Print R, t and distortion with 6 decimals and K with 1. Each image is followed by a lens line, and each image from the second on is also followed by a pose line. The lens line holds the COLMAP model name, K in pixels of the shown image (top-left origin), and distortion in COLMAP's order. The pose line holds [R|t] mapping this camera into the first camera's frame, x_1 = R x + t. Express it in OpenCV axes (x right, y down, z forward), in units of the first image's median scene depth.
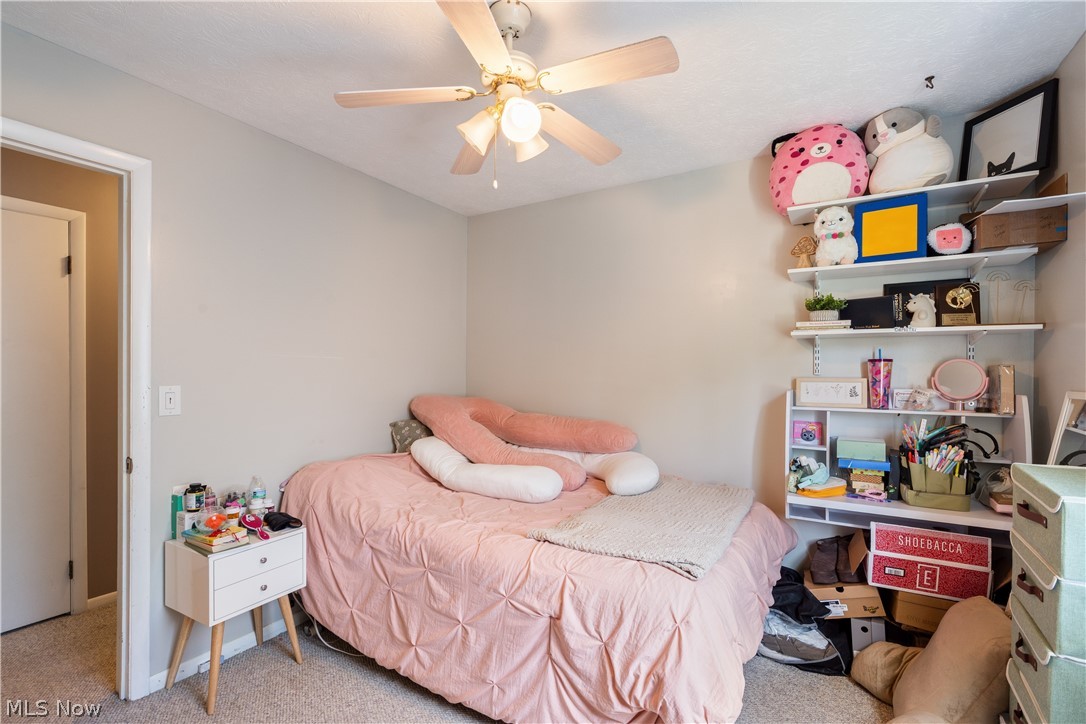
lens RADIAL K [[493.5, 0, 538.9], [0, 493.5, 369.4], [0, 0, 1]] dist [-0.002882, -0.000103]
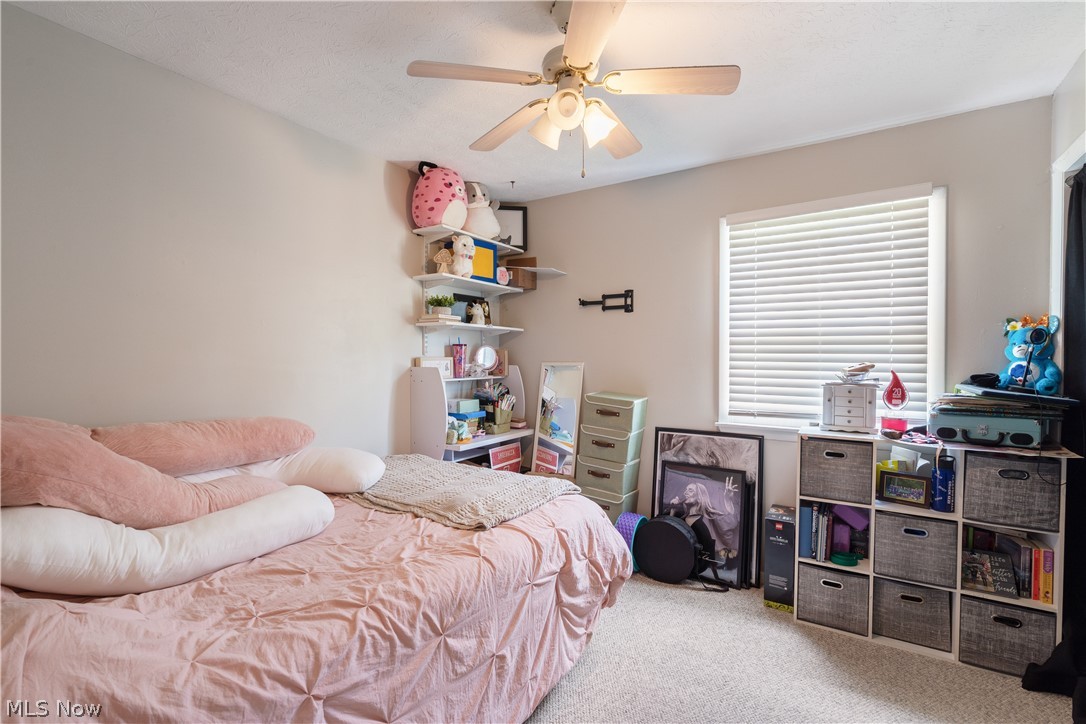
lens RADIAL K [[493.5, 0, 537.8], [0, 493.5, 357.1], [0, 0, 1]] dist [-0.002882, -0.000103]
pose [[0.020770, -0.004835, 0.999773, -0.855267], [-0.008461, 0.999952, 0.005012, 0.009847], [-0.999748, -0.008563, 0.020729, 0.801144]]
